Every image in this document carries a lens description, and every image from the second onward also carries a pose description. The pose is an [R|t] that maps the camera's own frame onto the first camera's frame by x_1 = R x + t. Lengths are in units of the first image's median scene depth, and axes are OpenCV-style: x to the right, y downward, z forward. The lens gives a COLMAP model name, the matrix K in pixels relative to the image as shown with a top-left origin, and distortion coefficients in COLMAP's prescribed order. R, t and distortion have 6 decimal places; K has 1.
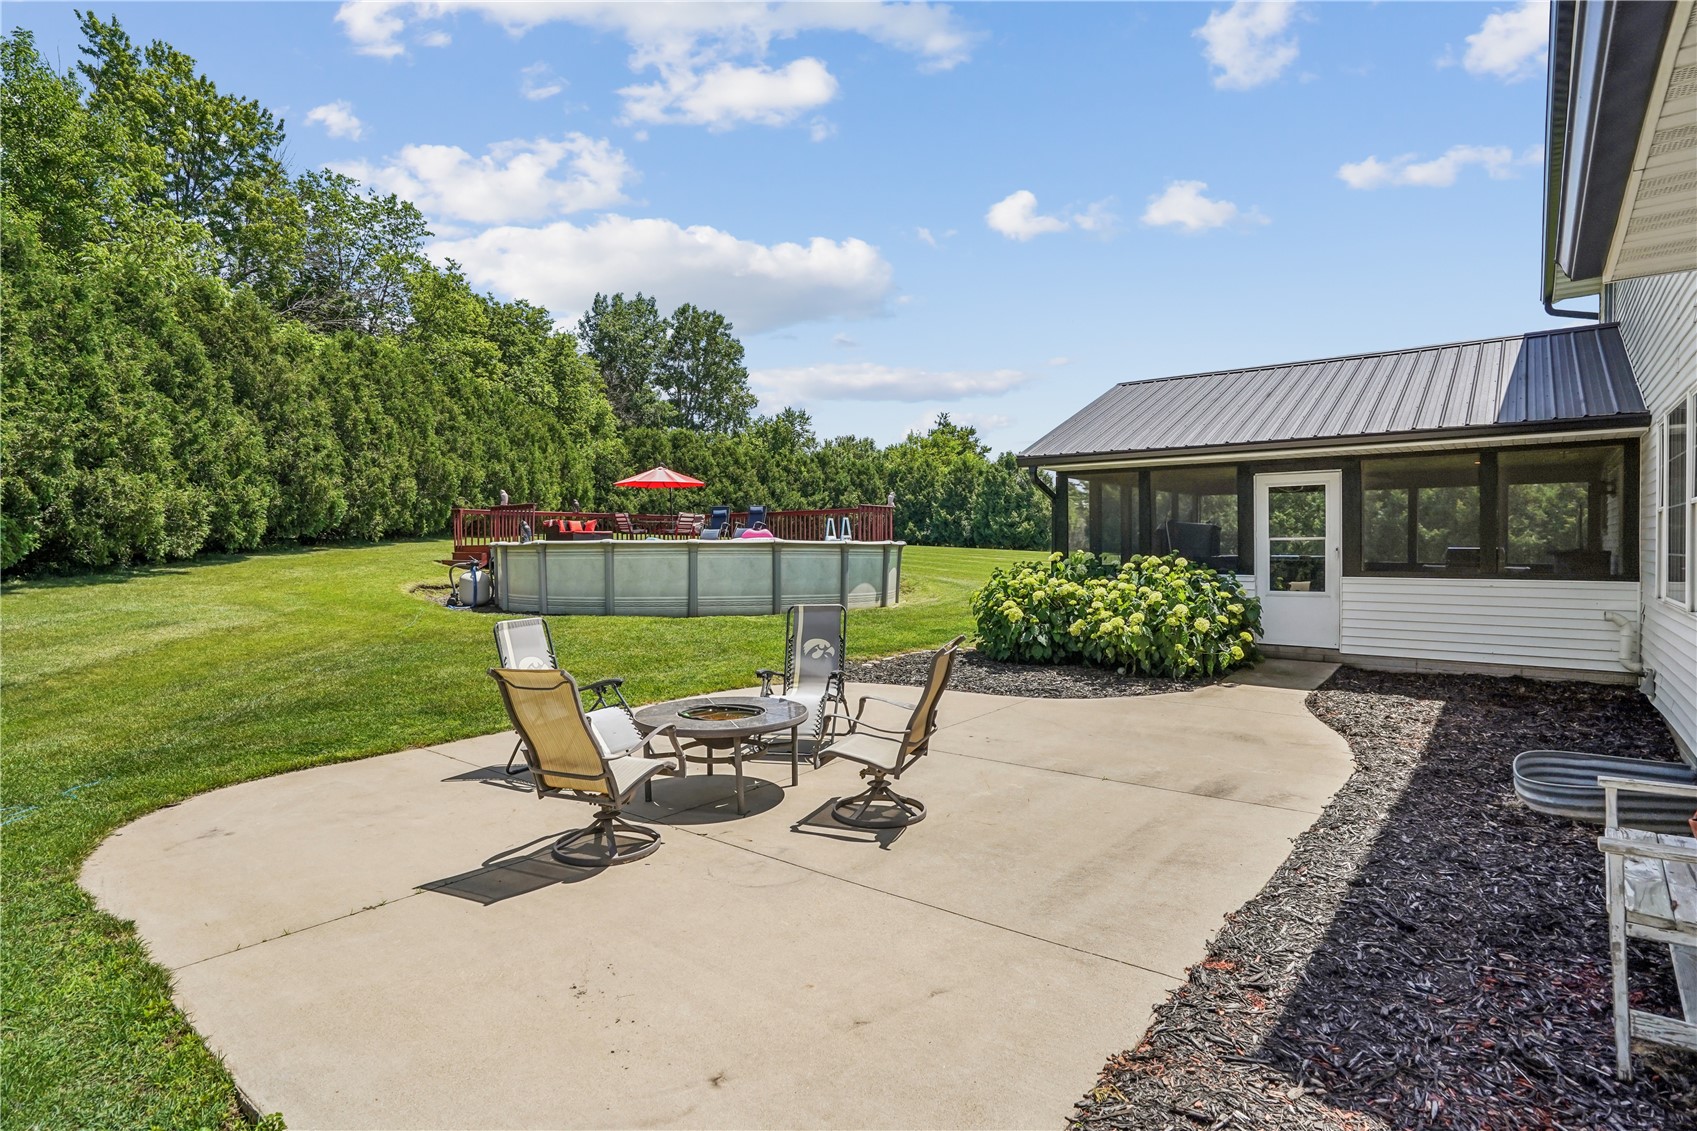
lens RADIAL K [[850.3, 0, 842.4], [0, 850.3, 548.8], [0, 0, 1]] dist [-0.003026, -0.000363]
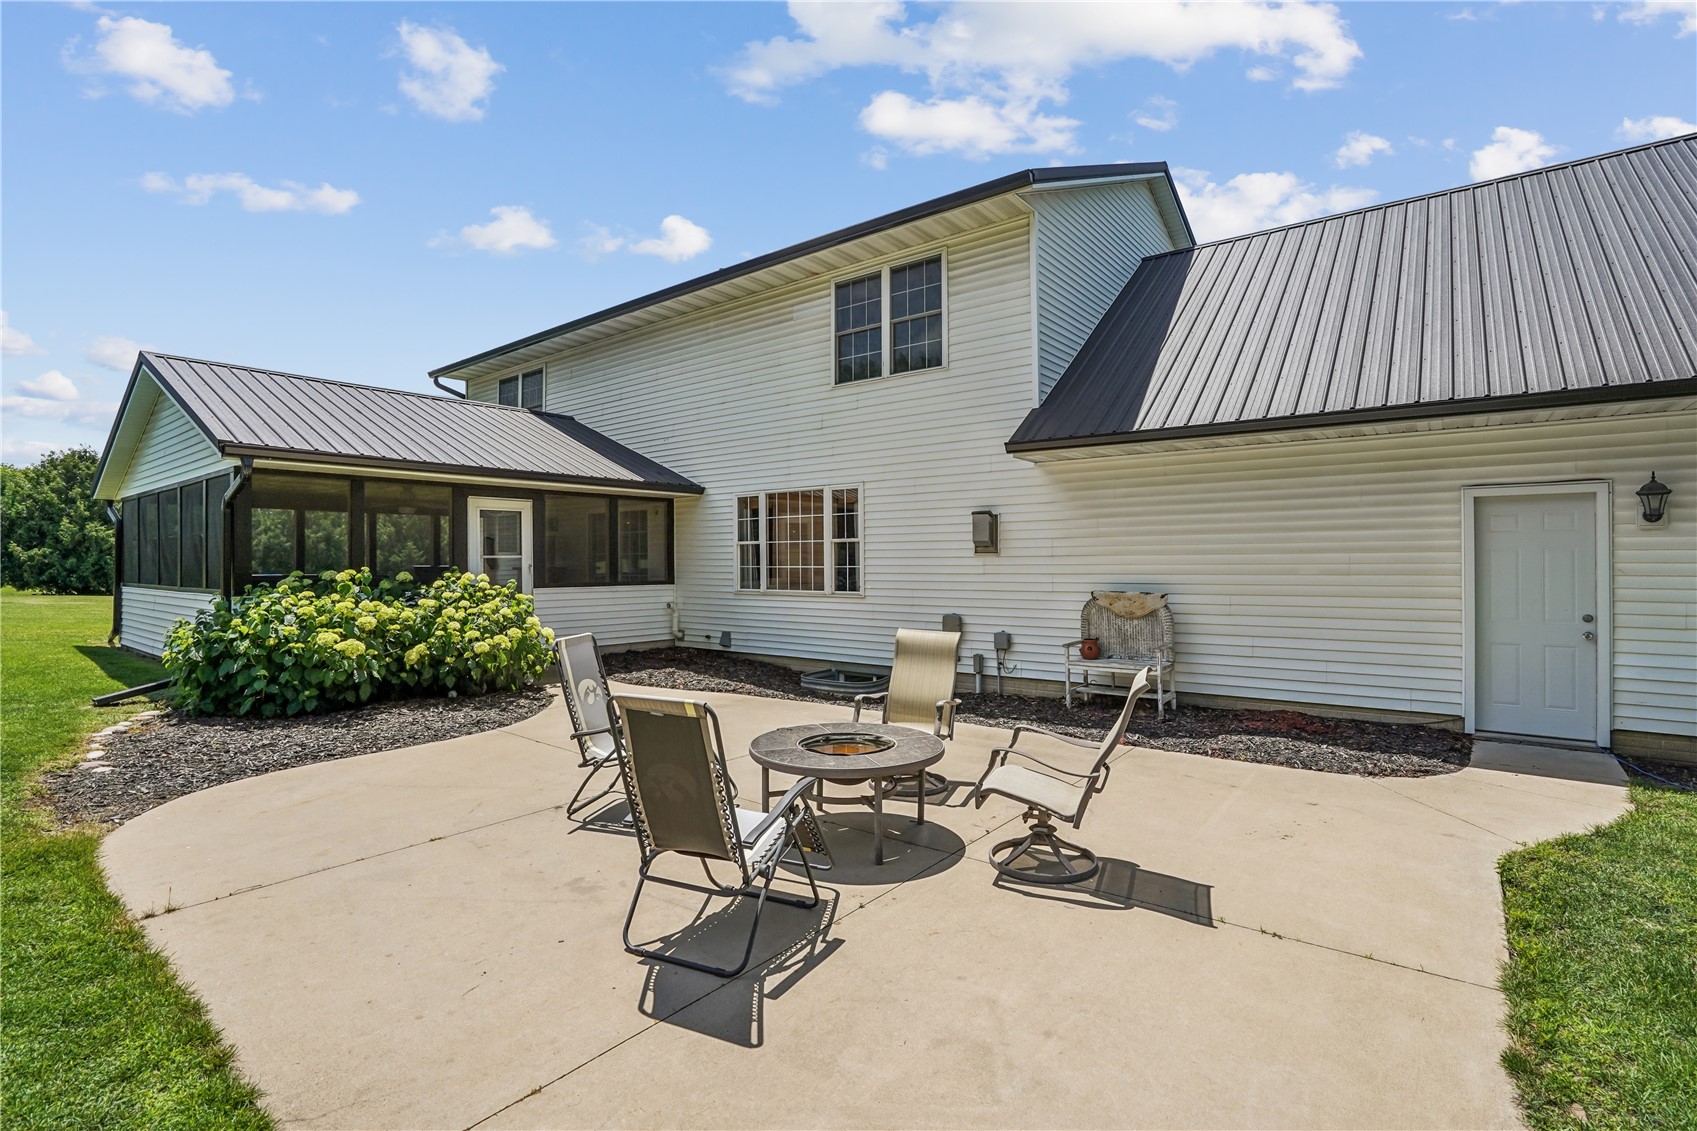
lens RADIAL K [[787.0, 0, 848.5], [0, 787.0, 565.5], [0, 0, 1]] dist [-0.002745, -0.000262]
pose [[-0.026983, 0.000161, 0.999636, -1.057650], [0.006228, 0.999981, 0.000007, 0.004685], [-0.999616, 0.006226, -0.026983, 1.115471]]
